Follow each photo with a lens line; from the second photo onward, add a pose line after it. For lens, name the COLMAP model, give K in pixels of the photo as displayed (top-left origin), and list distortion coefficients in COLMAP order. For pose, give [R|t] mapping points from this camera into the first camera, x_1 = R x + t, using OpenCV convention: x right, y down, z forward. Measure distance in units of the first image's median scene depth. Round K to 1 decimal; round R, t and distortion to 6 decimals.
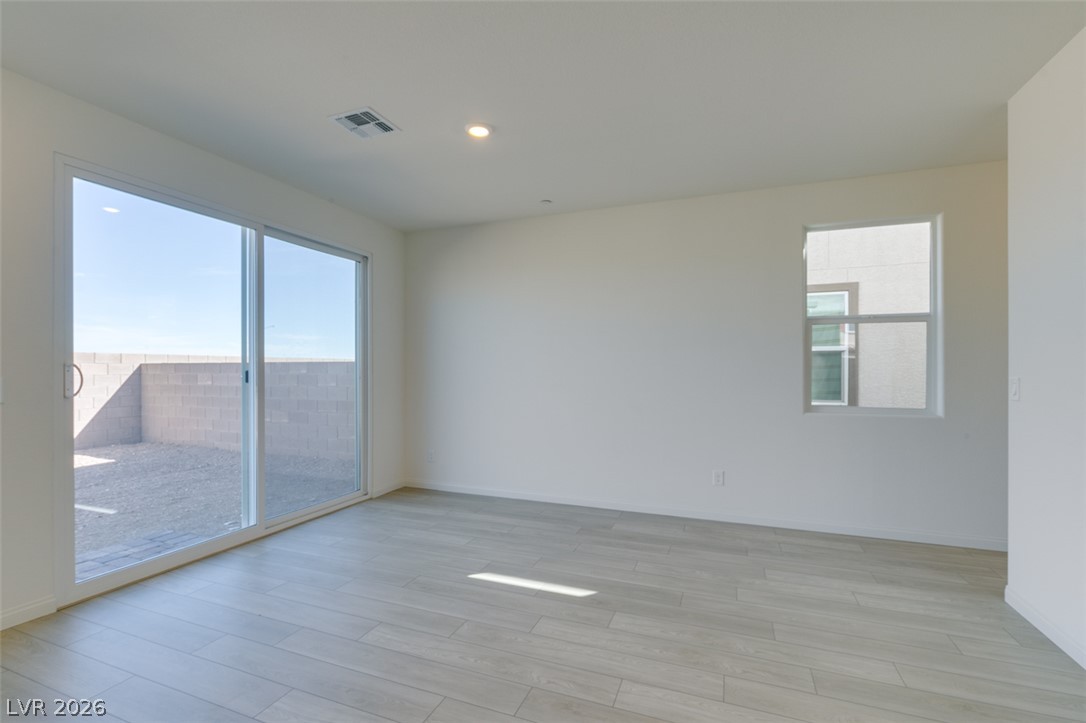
lens RADIAL K [[486.3, 0, 539.8], [0, 486.3, 368.3], [0, 0, 1]] dist [0.004860, -0.001006]
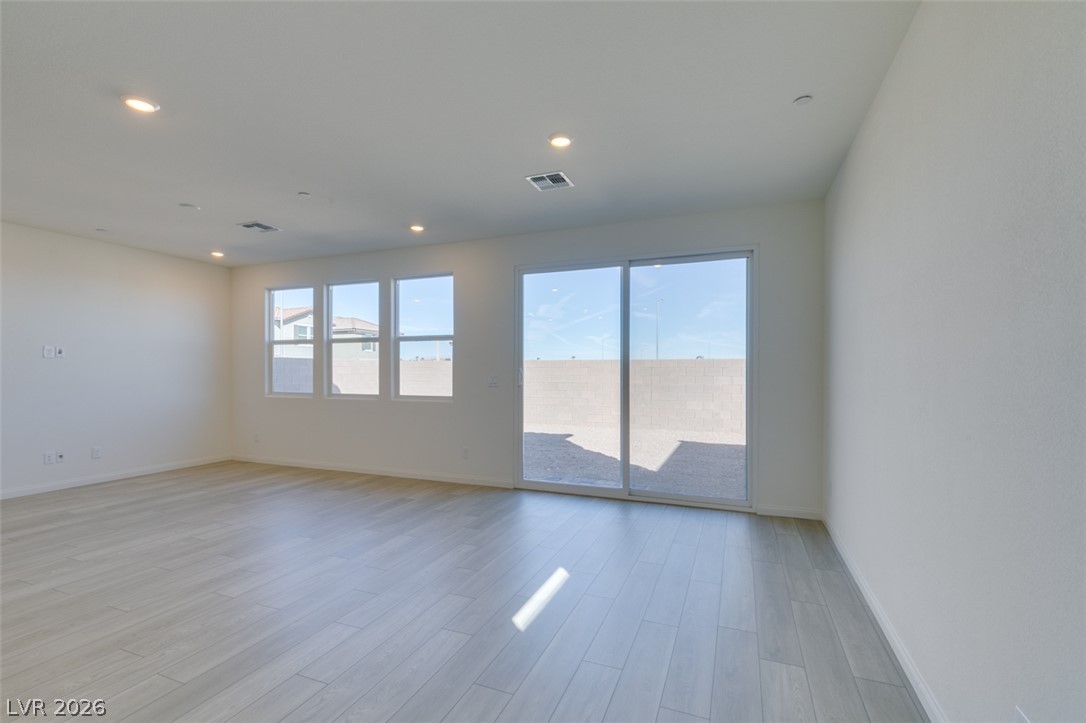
lens RADIAL K [[486.3, 0, 539.6], [0, 486.3, 371.4], [0, 0, 1]] dist [0.004860, -0.001006]
pose [[-0.012071, -0.000183, -0.999927, 0.734442], [0.001067, 0.999999, -0.000196, 0.001952], [0.999927, -0.001069, -0.012071, 0.781995]]
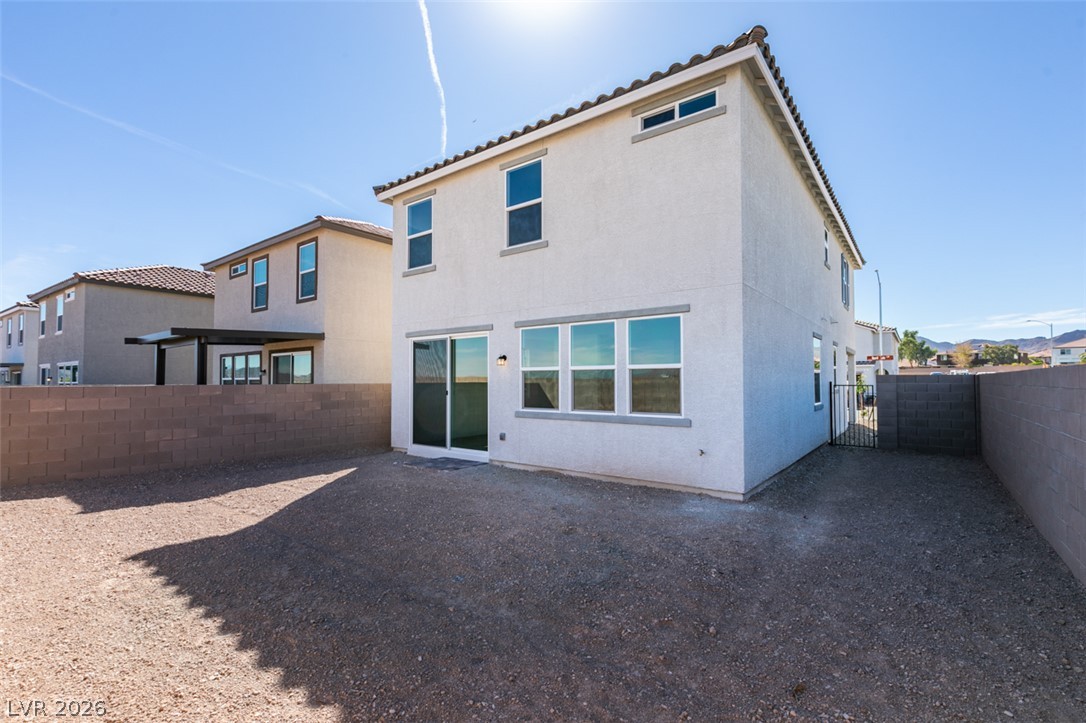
lens RADIAL K [[482.4, 0, 537.6], [0, 482.4, 364.4], [0, 0, 1]] dist [0.002921, -0.000938]
pose [[0.278213, 0.026559, 0.960152, -3.066275], [0.000525, 0.999613, -0.027803, -0.064235], [-0.960519, 0.008239, 0.278092, -0.244231]]
